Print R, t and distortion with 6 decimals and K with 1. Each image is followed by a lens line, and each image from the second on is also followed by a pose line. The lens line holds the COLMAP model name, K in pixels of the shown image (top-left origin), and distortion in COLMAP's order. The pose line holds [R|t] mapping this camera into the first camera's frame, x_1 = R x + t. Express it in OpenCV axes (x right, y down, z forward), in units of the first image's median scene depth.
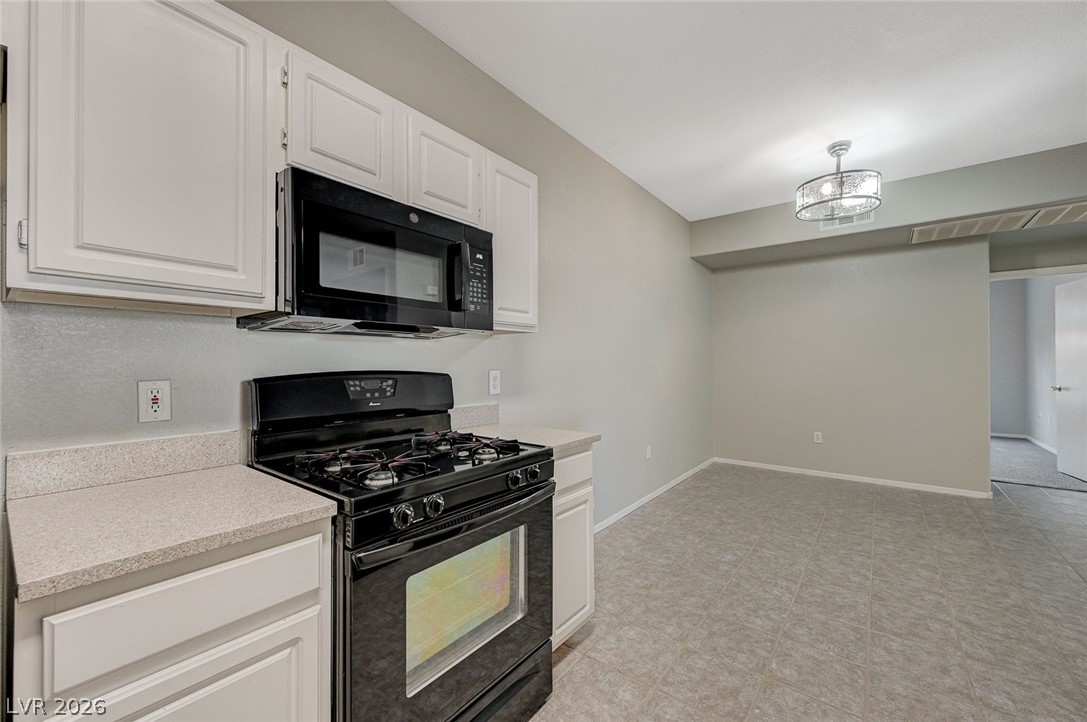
lens RADIAL K [[429.6, 0, 549.2], [0, 429.6, 362.5], [0, 0, 1]] dist [0.000357, 0.000333]
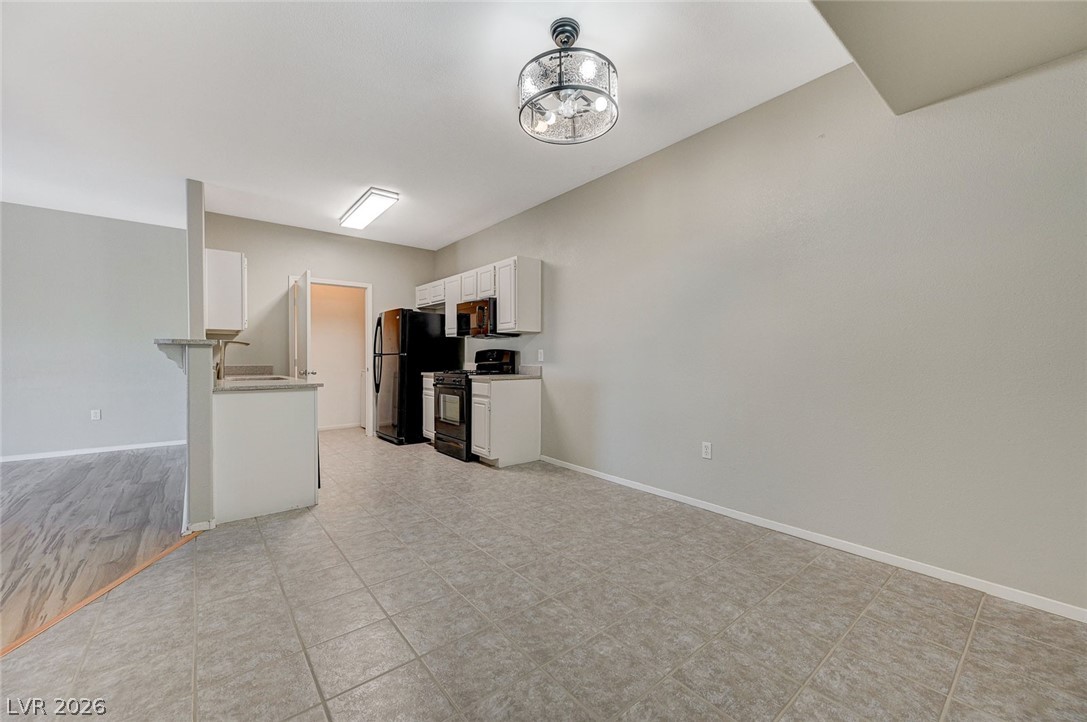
lens RADIAL K [[429.6, 0, 550.0], [0, 429.6, 361.9], [0, 0, 1]] dist [0.000357, 0.000333]
pose [[-0.221789, 0.012284, -0.975017, 2.086424], [0.001827, 0.999924, 0.012183, 0.060719], [0.975093, 0.000920, -0.221794, 1.709800]]
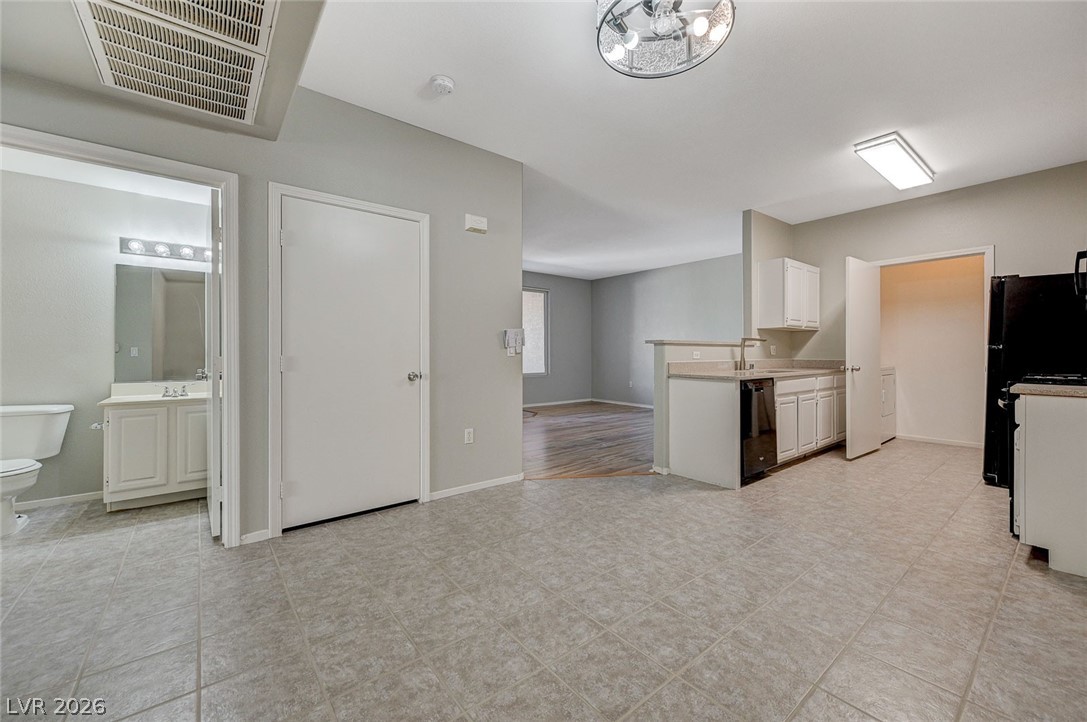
lens RADIAL K [[429.6, 0, 545.3], [0, 429.6, 350.7], [0, 0, 1]] dist [0.000357, 0.000333]
pose [[-0.970715, 0.005673, 0.240168, 1.036114], [0.004328, 0.999972, -0.006125, 0.063138], [-0.240196, -0.004906, -0.970712, 2.359758]]
